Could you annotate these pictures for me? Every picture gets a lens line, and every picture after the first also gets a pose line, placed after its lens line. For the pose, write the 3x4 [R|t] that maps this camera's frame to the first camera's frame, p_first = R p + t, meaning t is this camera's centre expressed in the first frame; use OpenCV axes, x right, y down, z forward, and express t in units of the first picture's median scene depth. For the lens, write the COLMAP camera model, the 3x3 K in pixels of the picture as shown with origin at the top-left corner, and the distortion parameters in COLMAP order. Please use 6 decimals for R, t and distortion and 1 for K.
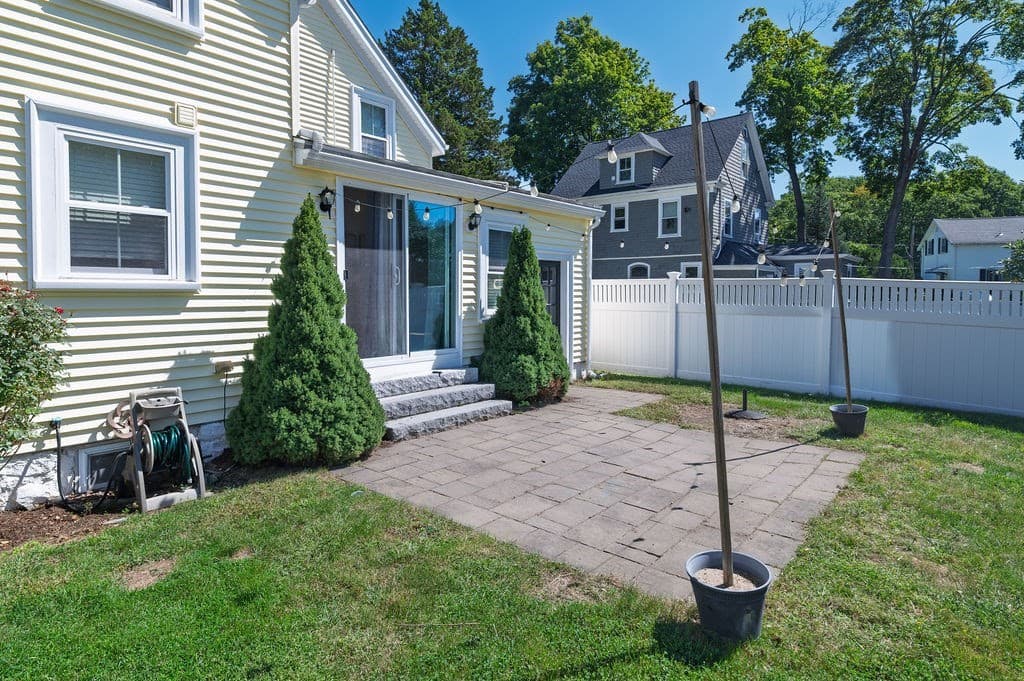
lens RADIAL K [[584.3, 0, 518.4], [0, 584.3, 310.3], [0, 0, 1]] dist [0.008363, -0.000089]
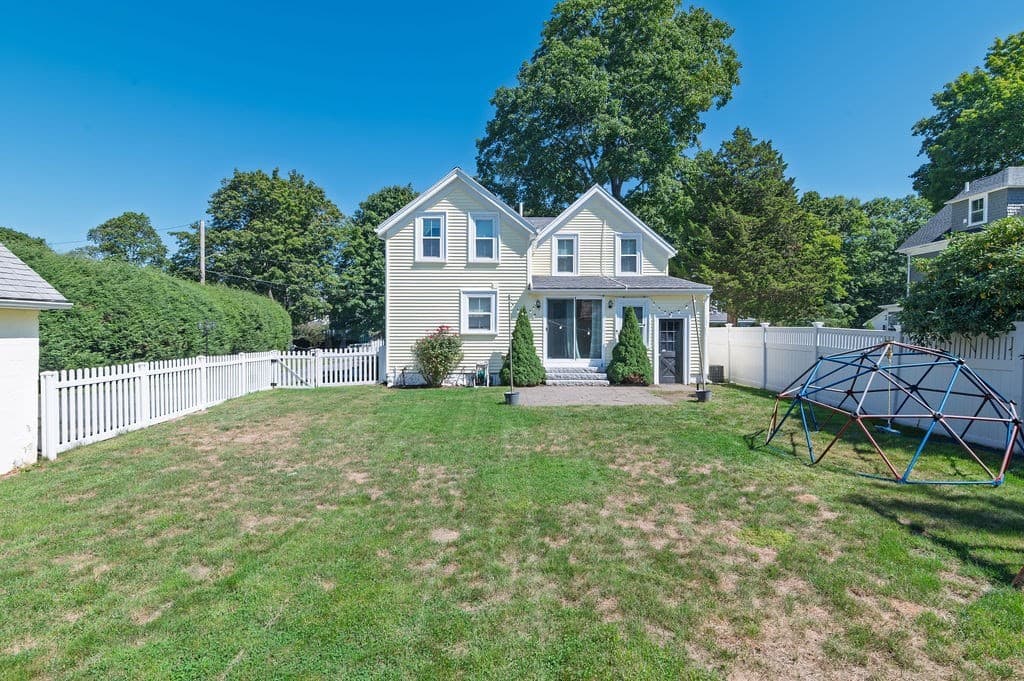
lens RADIAL K [[455.4, 0, 511.6], [0, 455.4, 336.8], [0, 0, 1]] dist [0.021564, 0.001243]
pose [[0.662232, 0.011141, -0.749216, 1.539531], [-0.023792, 0.999698, -0.006165, -0.006232], [0.748921, 0.021908, 0.662297, -0.738370]]
